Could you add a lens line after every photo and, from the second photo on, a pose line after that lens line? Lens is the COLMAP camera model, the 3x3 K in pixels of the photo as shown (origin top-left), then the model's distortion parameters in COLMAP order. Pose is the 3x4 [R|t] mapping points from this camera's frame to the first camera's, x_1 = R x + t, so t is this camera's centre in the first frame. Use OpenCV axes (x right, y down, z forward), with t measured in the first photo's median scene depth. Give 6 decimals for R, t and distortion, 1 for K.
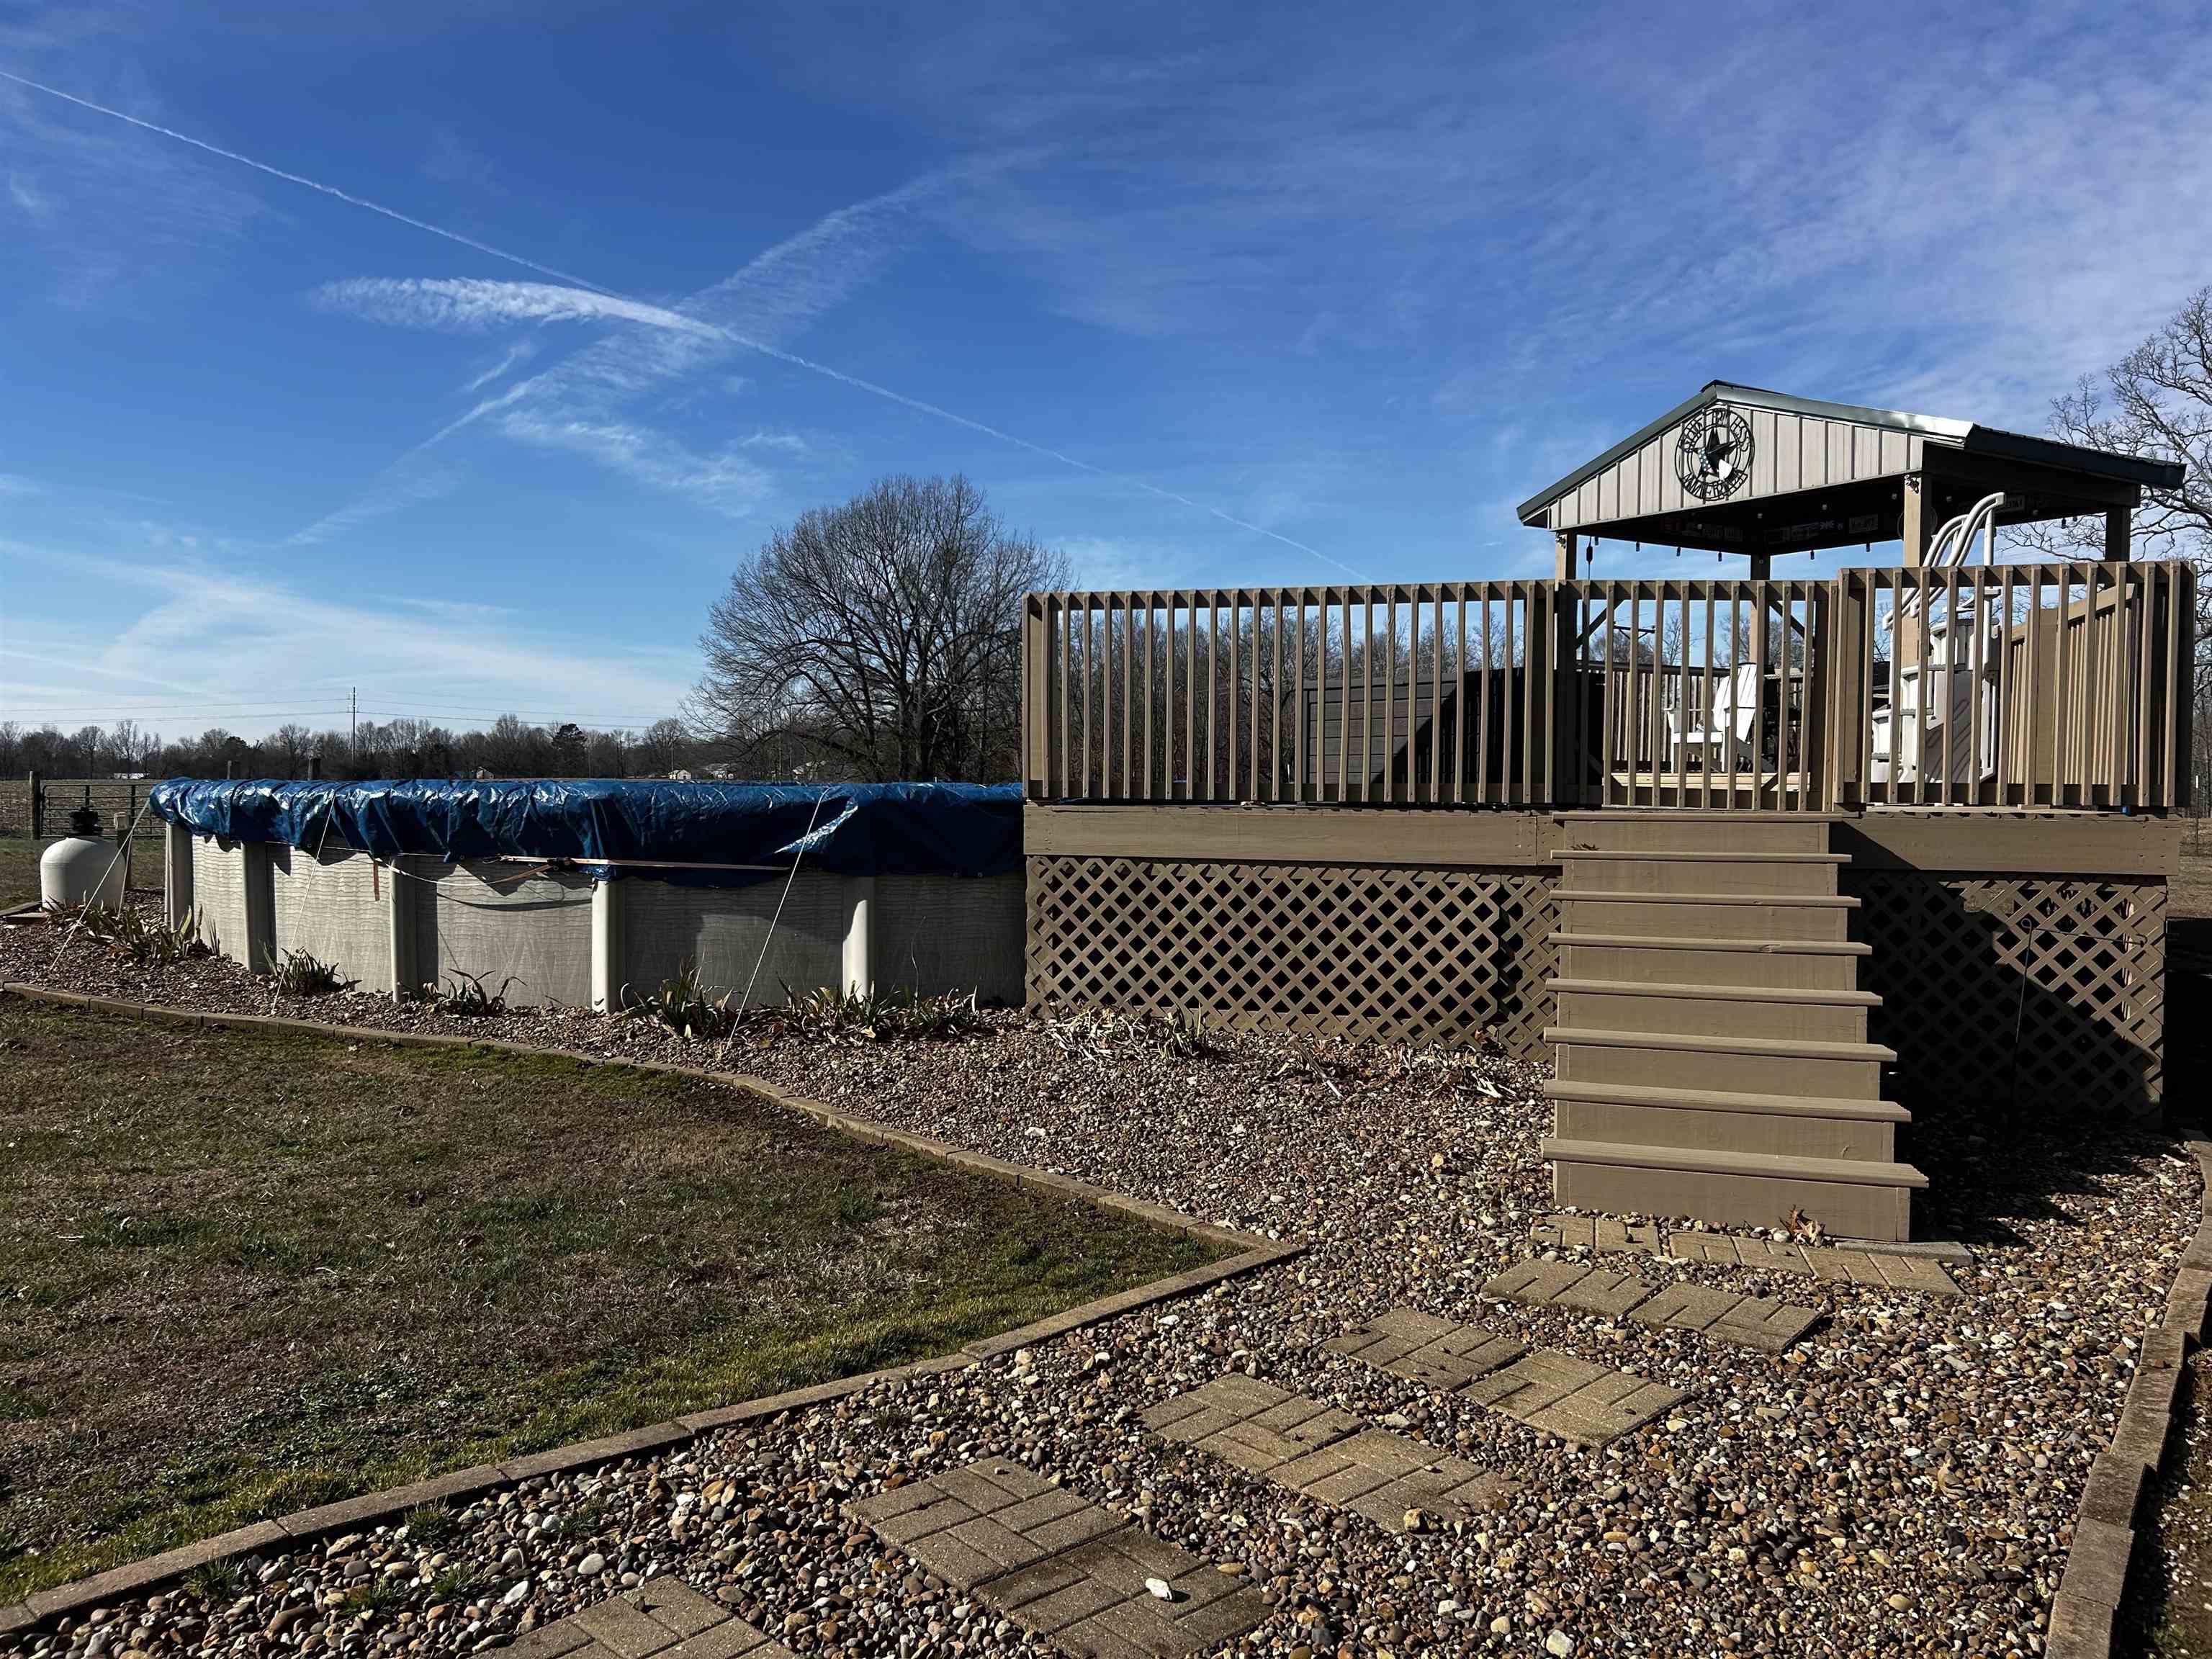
lens RADIAL K [[1675.5, 0, 1118.4], [0, 1675.5, 789.3], [0, 0, 1]] dist [0.058975, -0.059179]
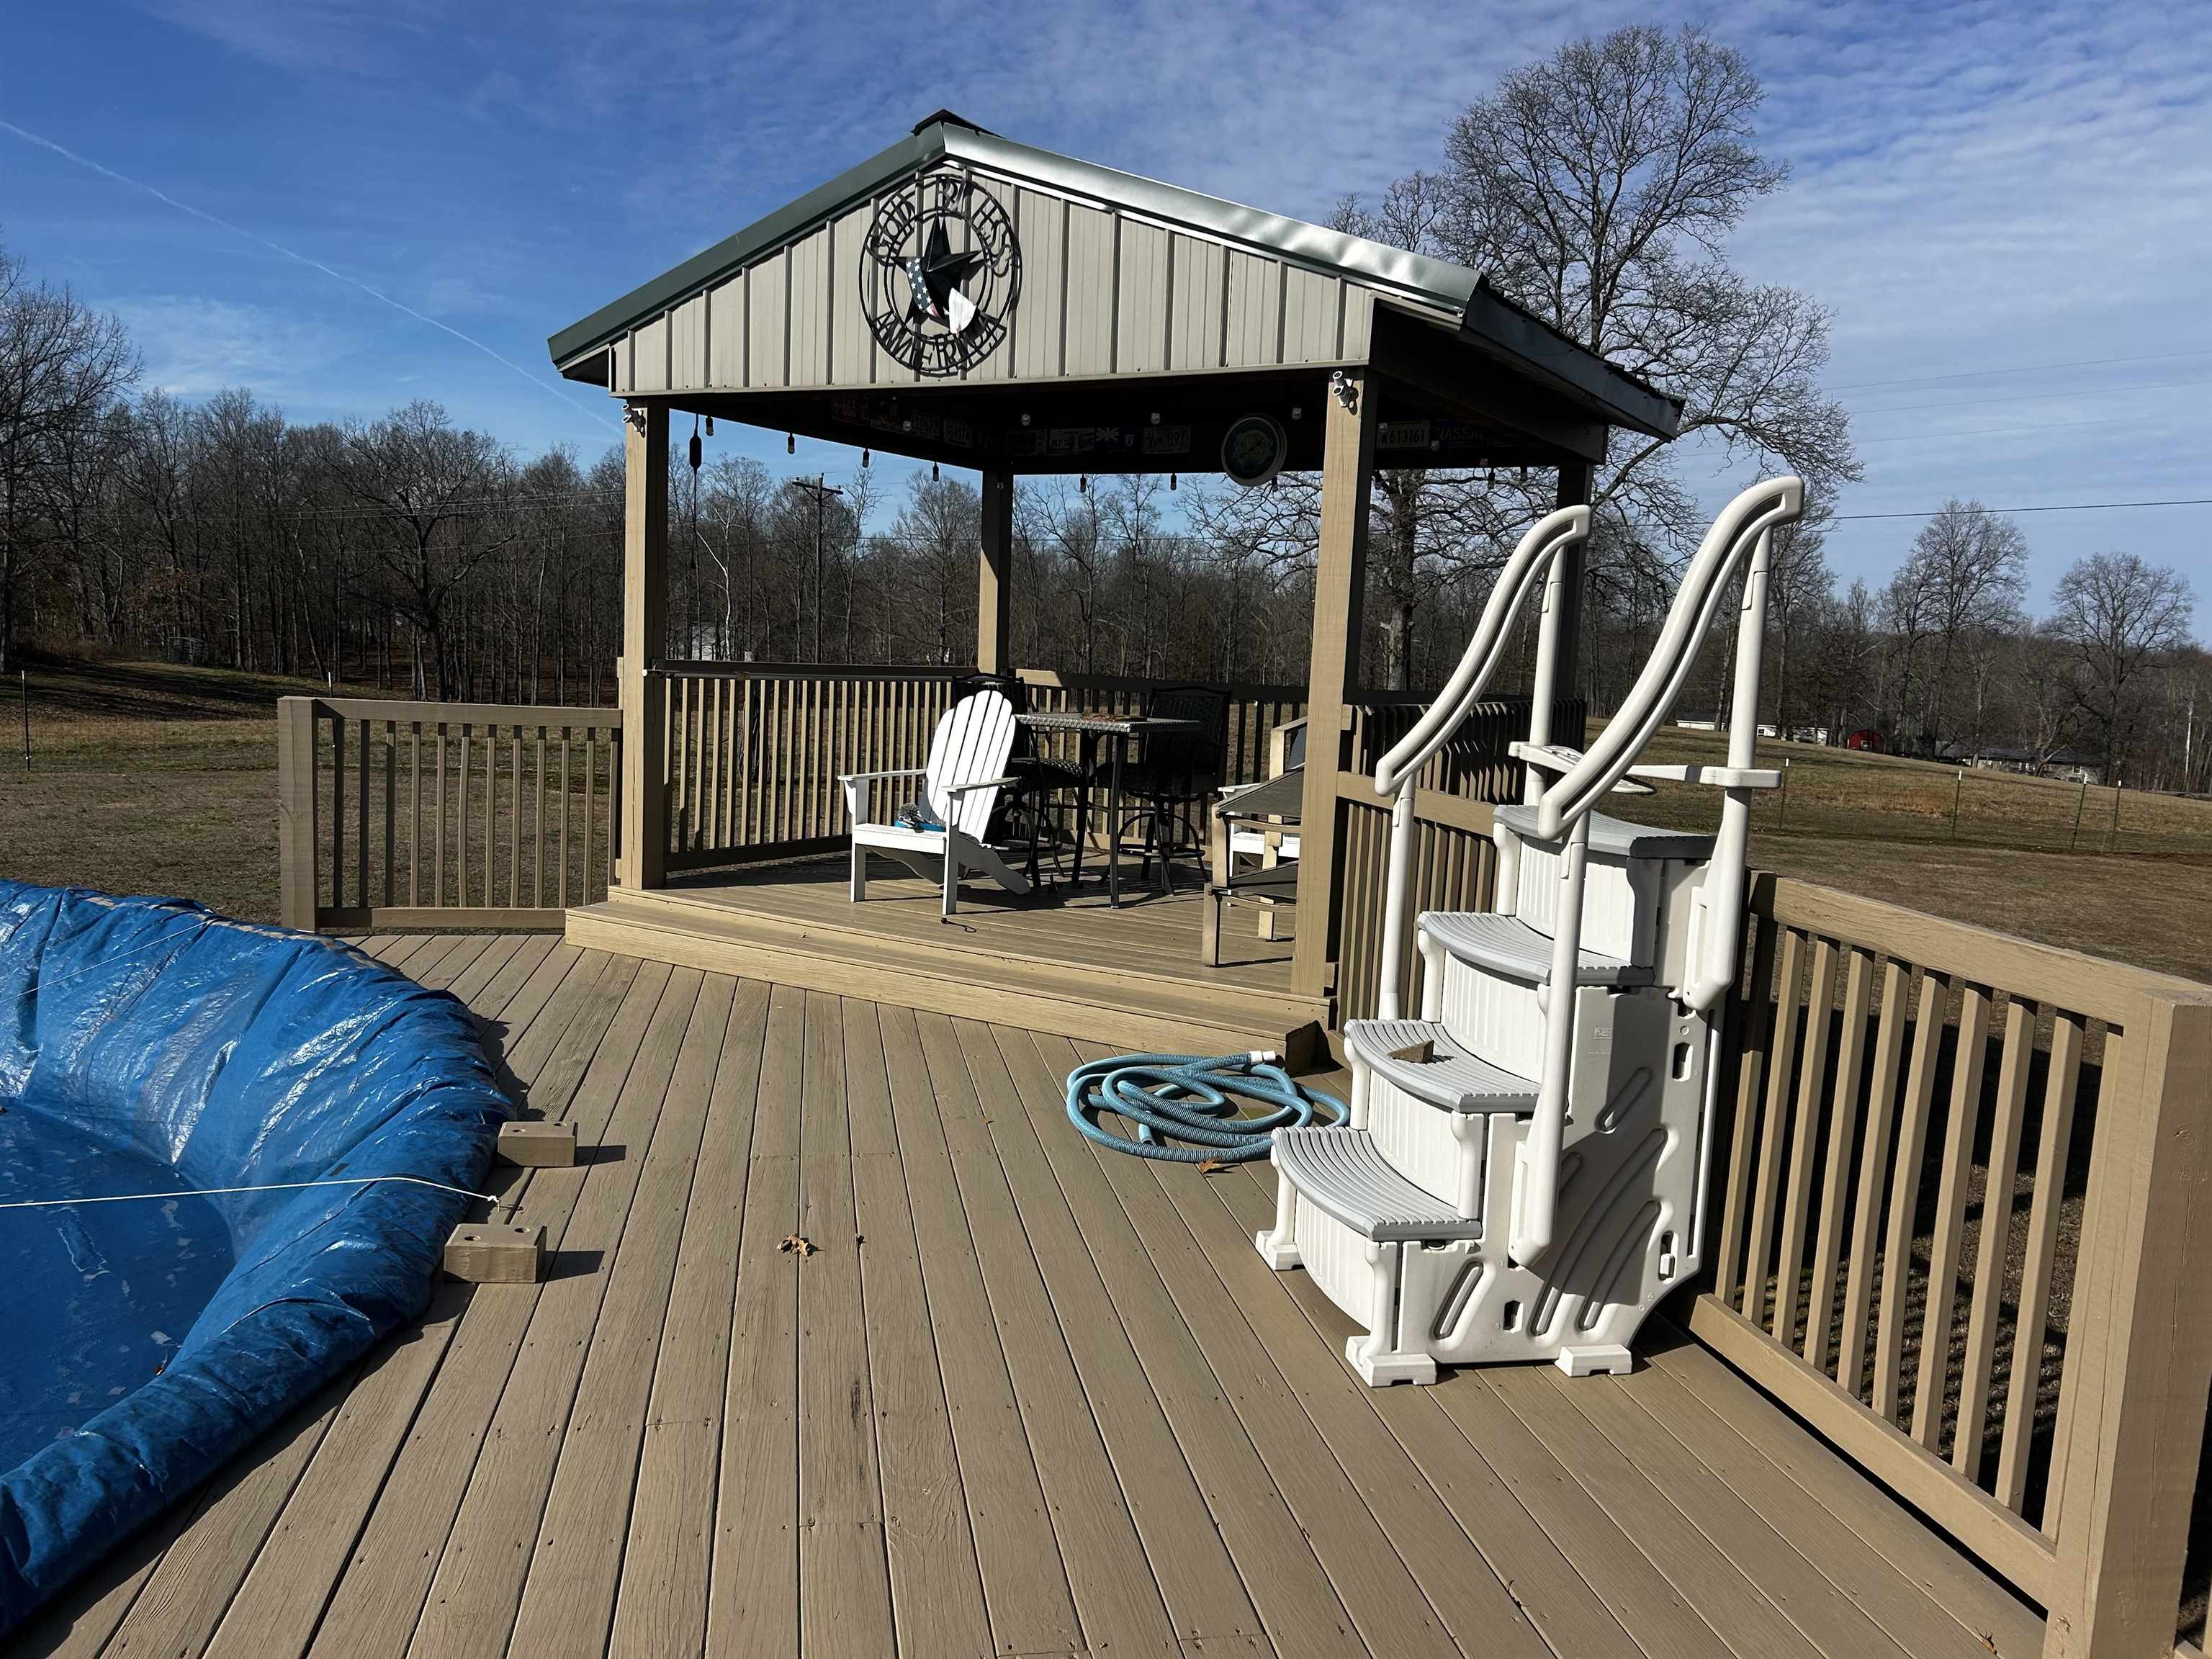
lens RADIAL K [[1675.5, 0, 1108.3], [0, 1675.5, 819.5], [0, 0, 1]] dist [0.058975, -0.059179]
pose [[0.895522, -0.016788, 0.444700, 0.167604], [-0.036118, 0.993249, 0.110231, -0.092387], [-0.443549, -0.114777, 0.888870, 0.496658]]
